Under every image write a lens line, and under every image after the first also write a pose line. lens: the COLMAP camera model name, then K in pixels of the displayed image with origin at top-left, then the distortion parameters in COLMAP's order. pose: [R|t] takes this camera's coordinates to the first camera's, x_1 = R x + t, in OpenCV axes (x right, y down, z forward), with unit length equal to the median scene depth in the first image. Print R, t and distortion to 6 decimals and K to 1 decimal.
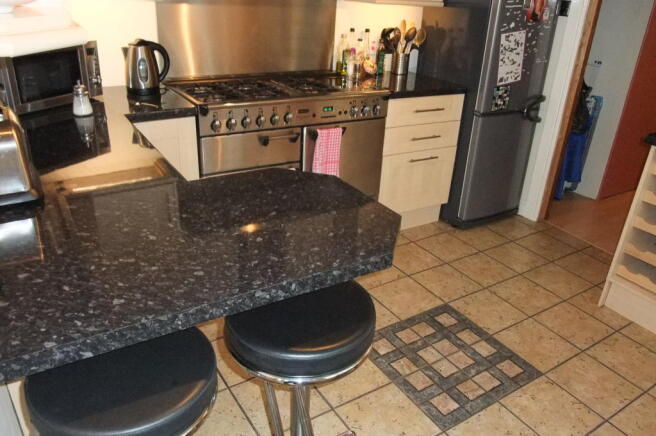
lens RADIAL K [[510.6, 0, 328.8], [0, 510.6, 222.4], [0, 0, 1]] dist [-0.073047, 0.046031]
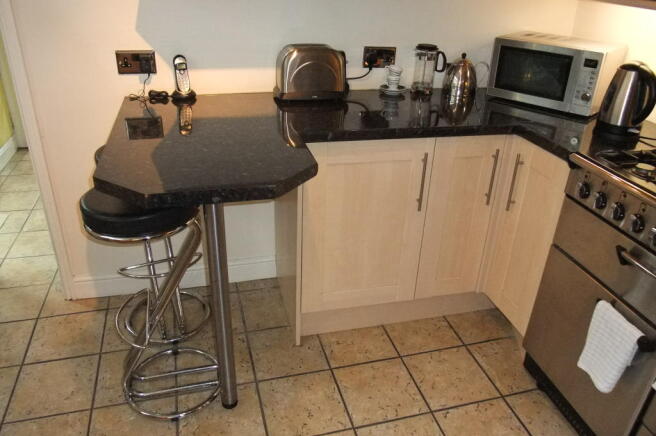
lens RADIAL K [[510.6, 0, 328.8], [0, 510.6, 222.4], [0, 0, 1]] dist [-0.073047, 0.046031]
pose [[-0.298355, 0.386482, -0.872706, 0.369238], [-0.464196, 0.740172, 0.486485, -0.249899], [0.833970, 0.550252, -0.041430, 0.582436]]
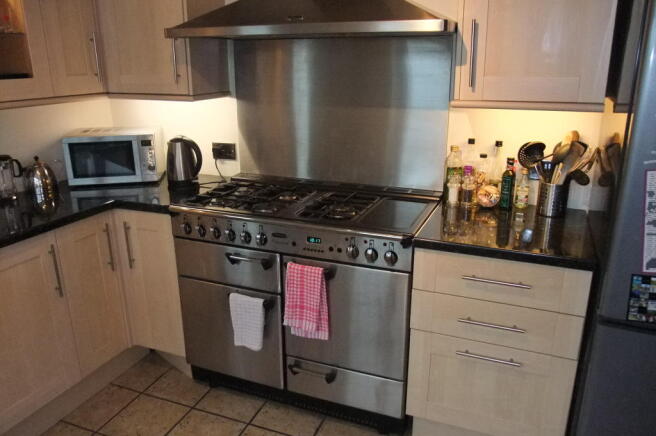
lens RADIAL K [[510.6, 0, 328.8], [0, 510.6, 222.4], [0, 0, 1]] dist [-0.073047, 0.046031]
pose [[0.583965, 0.194739, -0.788075, 0.514457], [-0.319694, 0.947517, -0.002756, -0.215830], [0.746177, 0.253552, 0.615573, 0.465173]]
